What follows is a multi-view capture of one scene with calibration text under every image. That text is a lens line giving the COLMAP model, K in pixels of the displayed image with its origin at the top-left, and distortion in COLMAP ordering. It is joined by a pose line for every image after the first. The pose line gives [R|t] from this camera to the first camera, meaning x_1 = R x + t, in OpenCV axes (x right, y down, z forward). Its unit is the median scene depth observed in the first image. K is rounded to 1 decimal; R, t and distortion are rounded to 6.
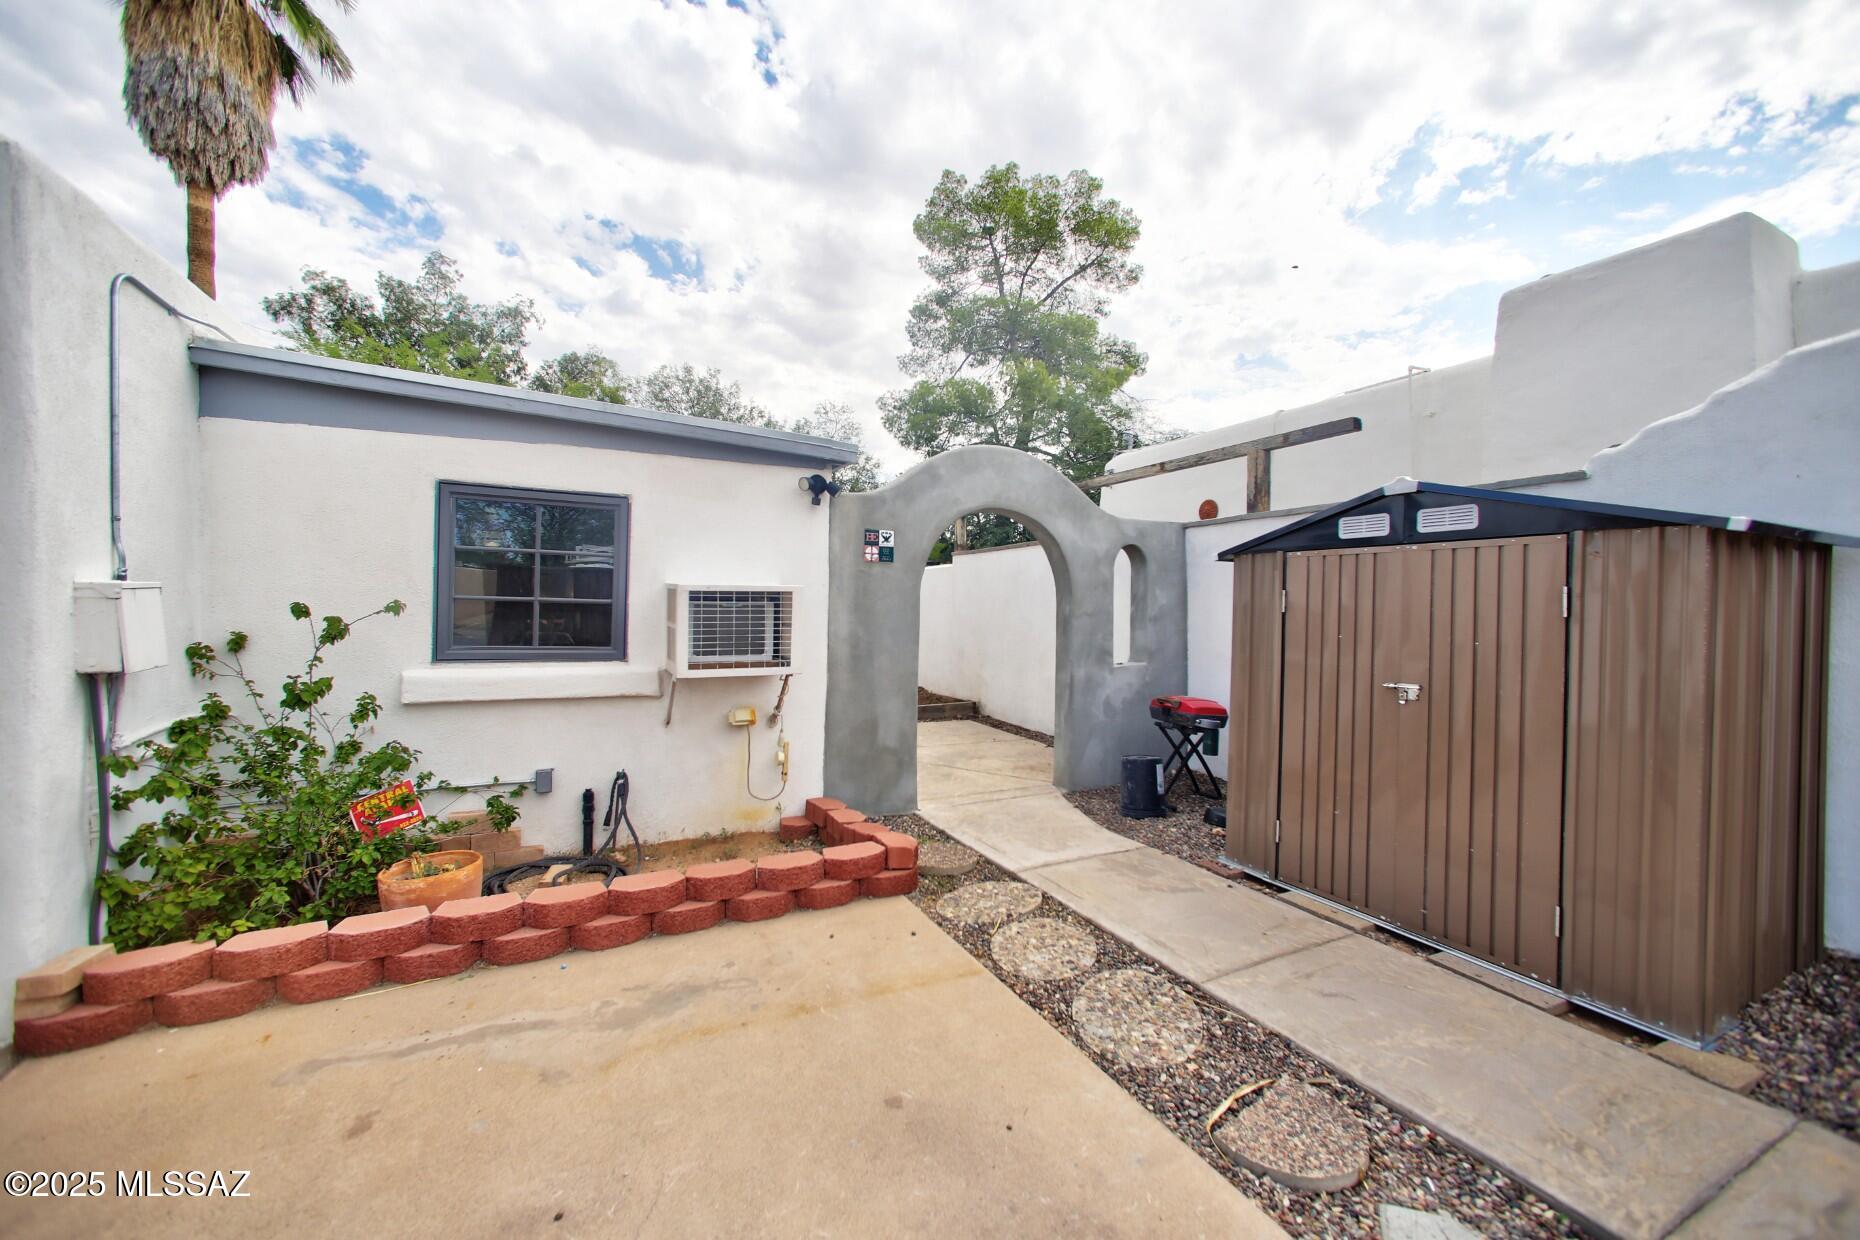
lens RADIAL K [[741.0, 0, 932.0], [0, 741.0, 607.6], [0, 0, 1]] dist [-0.013958, 0.005998]
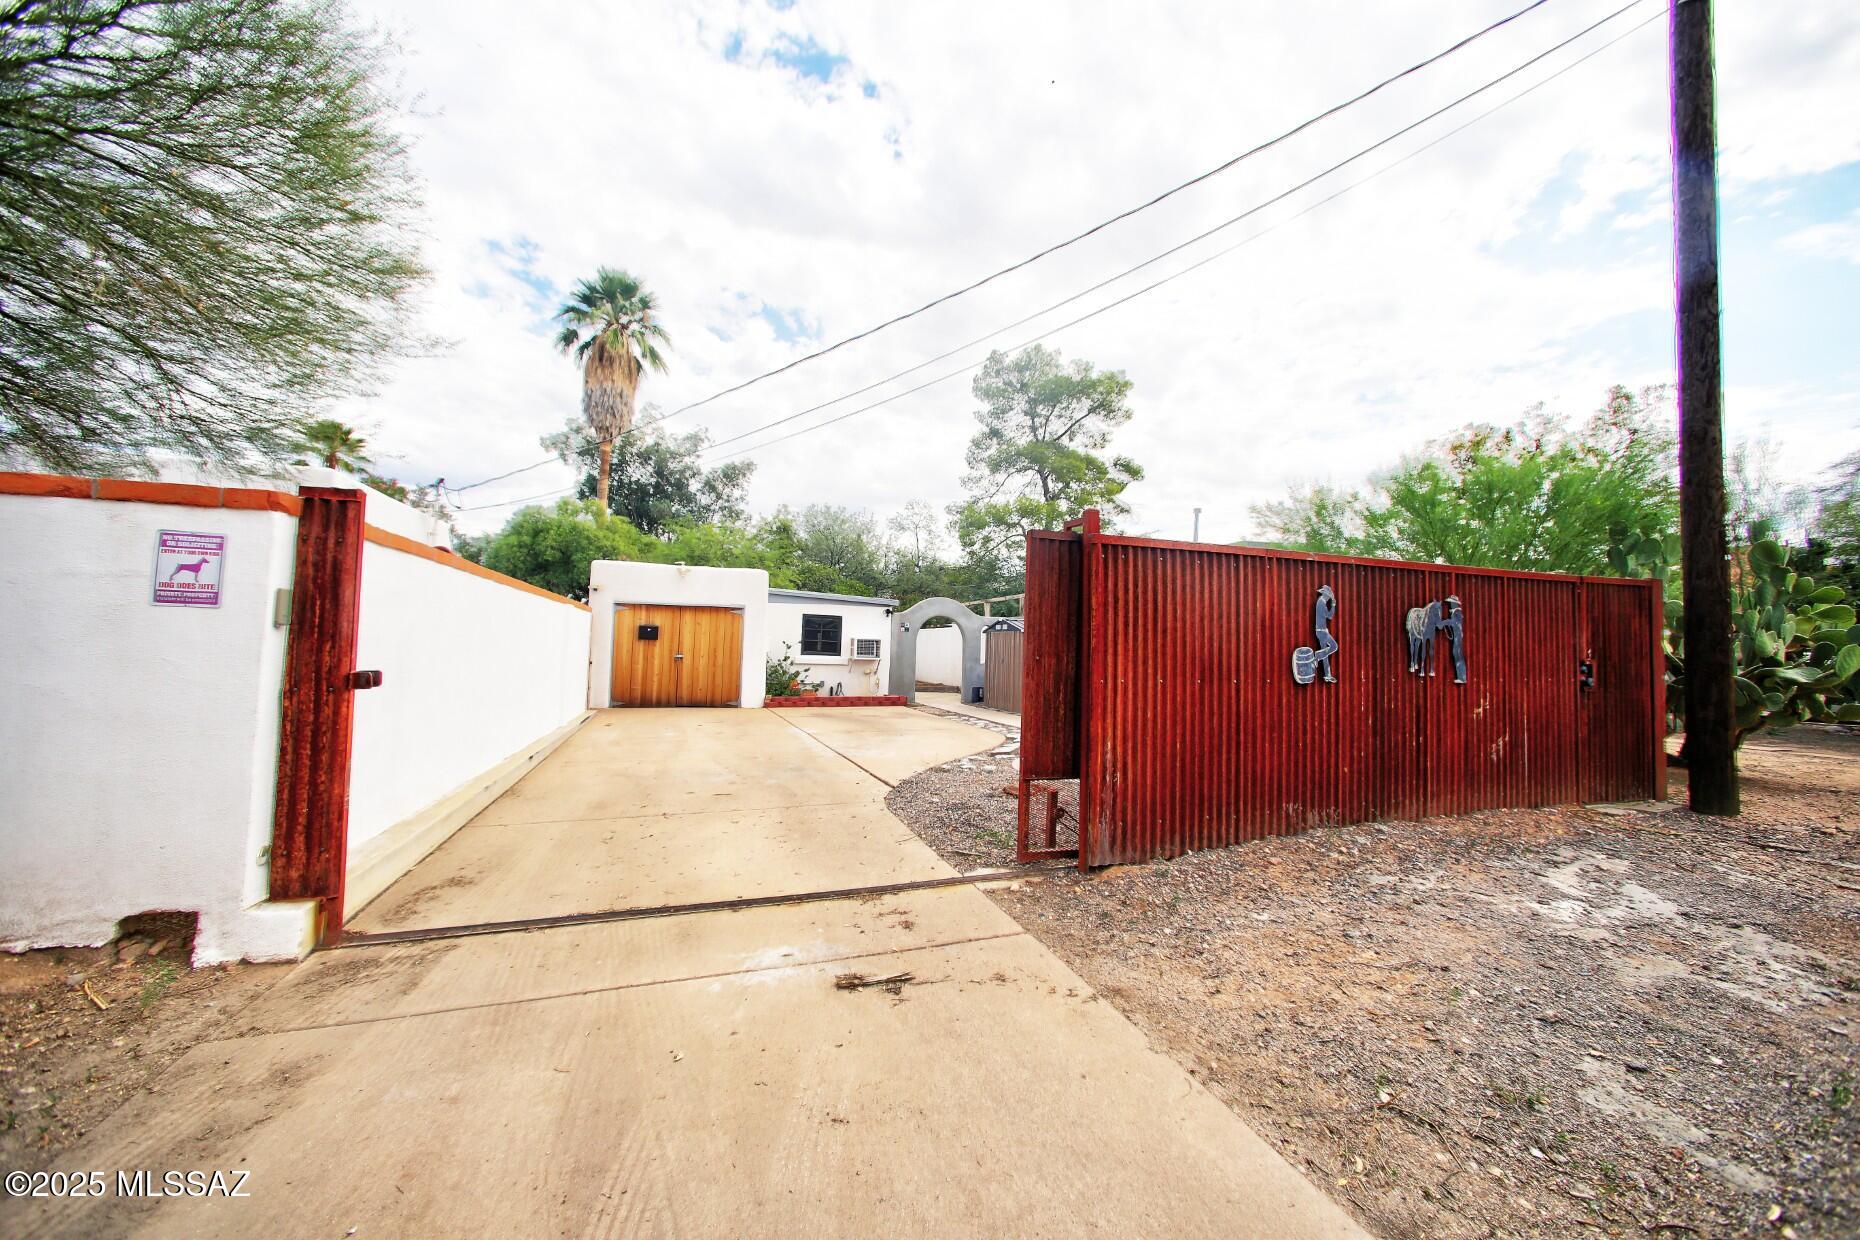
lens RADIAL K [[741.0, 0, 937.5], [0, 741.0, 610.9], [0, 0, 1]] dist [-0.013958, 0.005998]
pose [[0.992385, 0.006220, -0.123019, 0.599457], [-0.013562, 0.998170, -0.058930, 0.054239], [0.122427, 0.060150, 0.990653, -2.908325]]
